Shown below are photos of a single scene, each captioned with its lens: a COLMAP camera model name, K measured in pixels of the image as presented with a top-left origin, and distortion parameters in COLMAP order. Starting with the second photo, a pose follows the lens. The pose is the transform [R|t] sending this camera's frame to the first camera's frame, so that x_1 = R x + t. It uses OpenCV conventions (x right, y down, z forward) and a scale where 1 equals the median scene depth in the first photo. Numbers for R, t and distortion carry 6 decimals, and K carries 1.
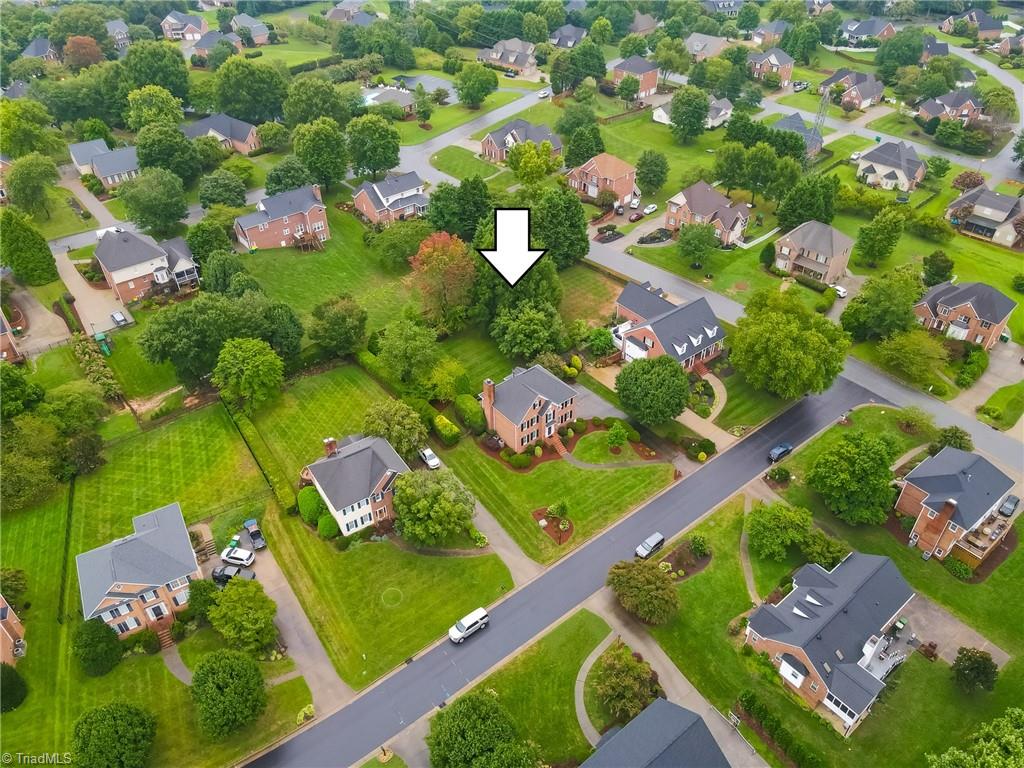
lens RADIAL K [[745.7, 0, 512.0], [0, 745.7, 384.0], [0, 0, 1]] dist [-0.026755, 0.077621]
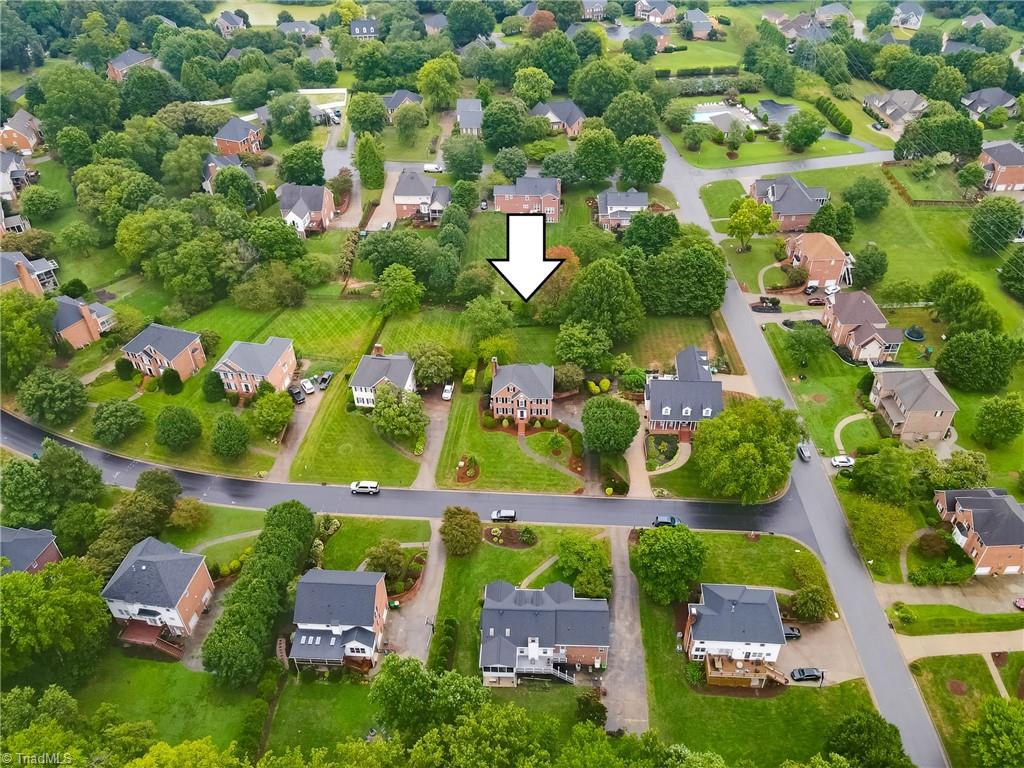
lens RADIAL K [[771.2, 0, 512.0], [0, 771.2, 384.0], [0, 0, 1]] dist [0.000170, 0.004410]
pose [[0.739871, 0.434175, -0.513890, 0.696026], [-0.411340, 0.896400, 0.165124, -0.196709], [0.532343, 0.089213, 0.841814, -0.148193]]
